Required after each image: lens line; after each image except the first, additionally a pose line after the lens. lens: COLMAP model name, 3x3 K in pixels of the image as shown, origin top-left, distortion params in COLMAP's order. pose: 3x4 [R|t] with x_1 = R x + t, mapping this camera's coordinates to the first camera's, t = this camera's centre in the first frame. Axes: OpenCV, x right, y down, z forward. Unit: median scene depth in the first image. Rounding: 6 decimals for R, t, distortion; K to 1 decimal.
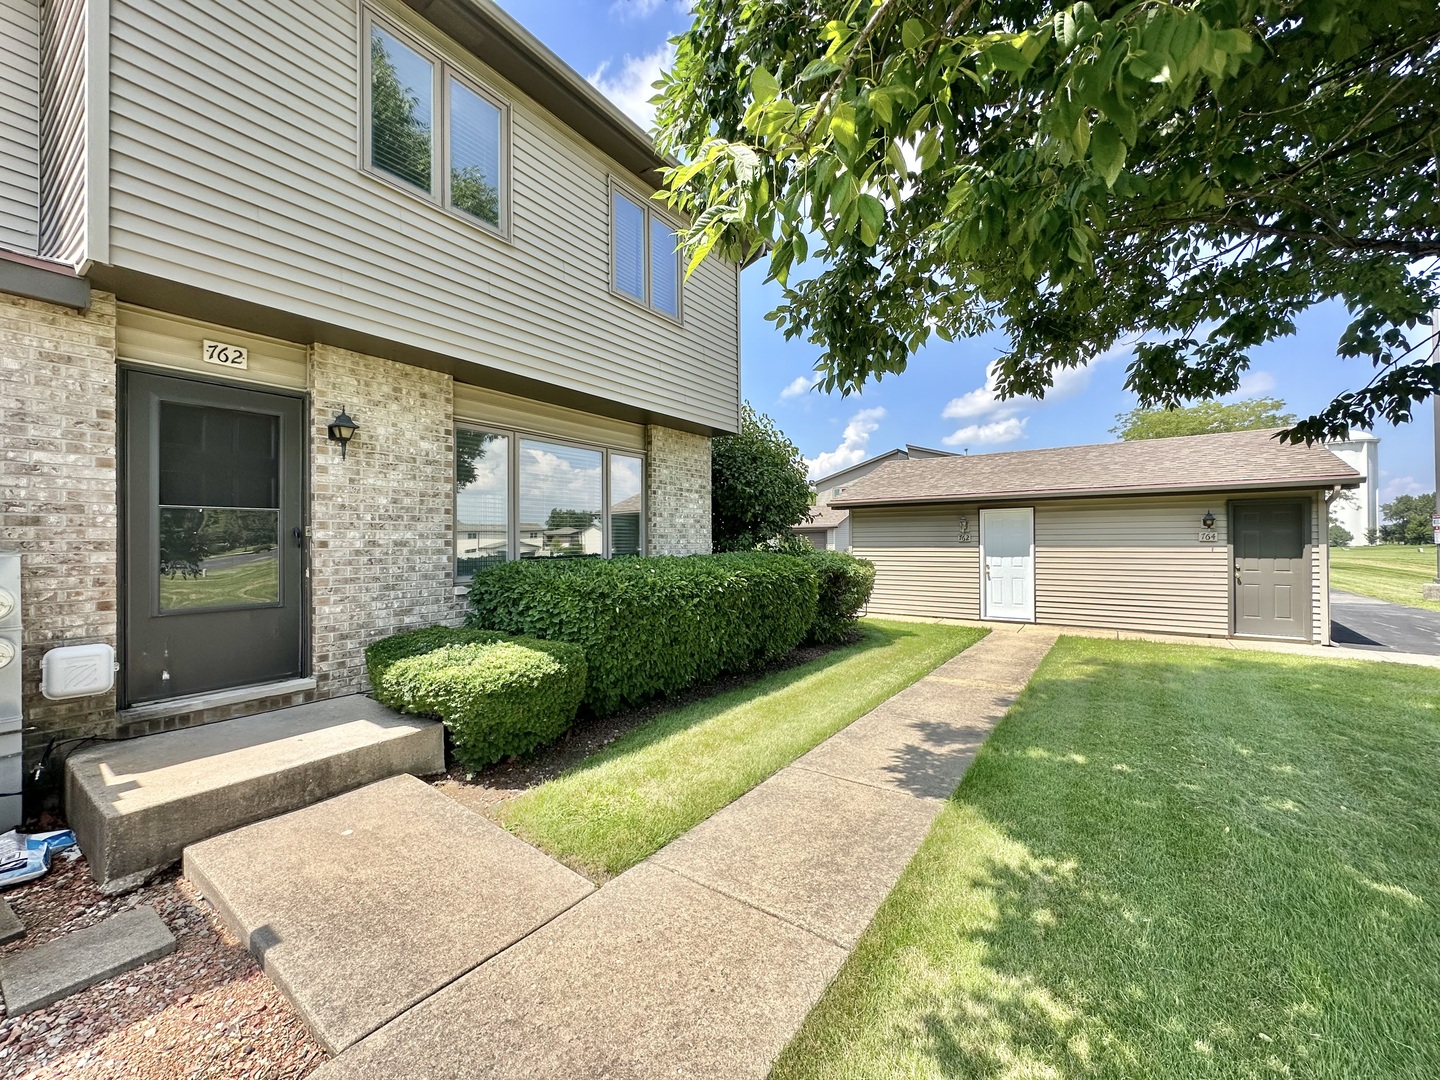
lens RADIAL K [[574.8, 0, 718.5], [0, 574.8, 538.0], [0, 0, 1]] dist [-0.002641, 0.000509]
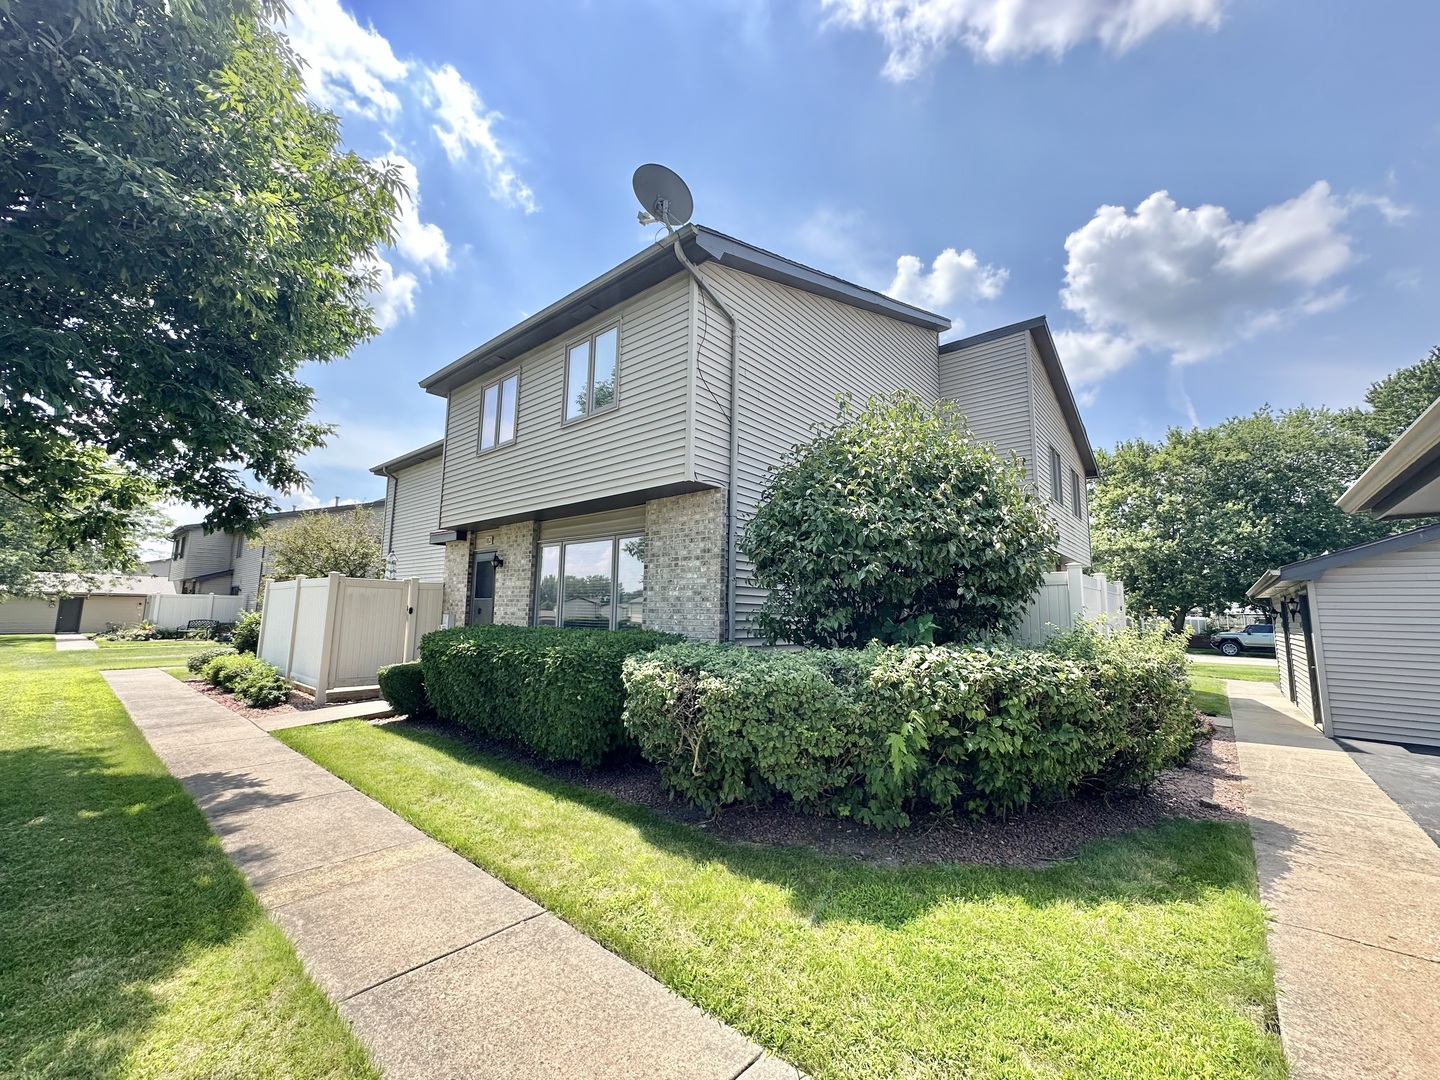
lens RADIAL K [[574.8, 0, 718.5], [0, 574.8, 538.0], [0, 0, 1]] dist [-0.002641, 0.000509]
pose [[-0.109514, -0.129656, -0.985493, 0.860226], [-0.015383, 0.991558, -0.128745, -0.001637], [0.993866, 0.001060, -0.110584, 1.218856]]
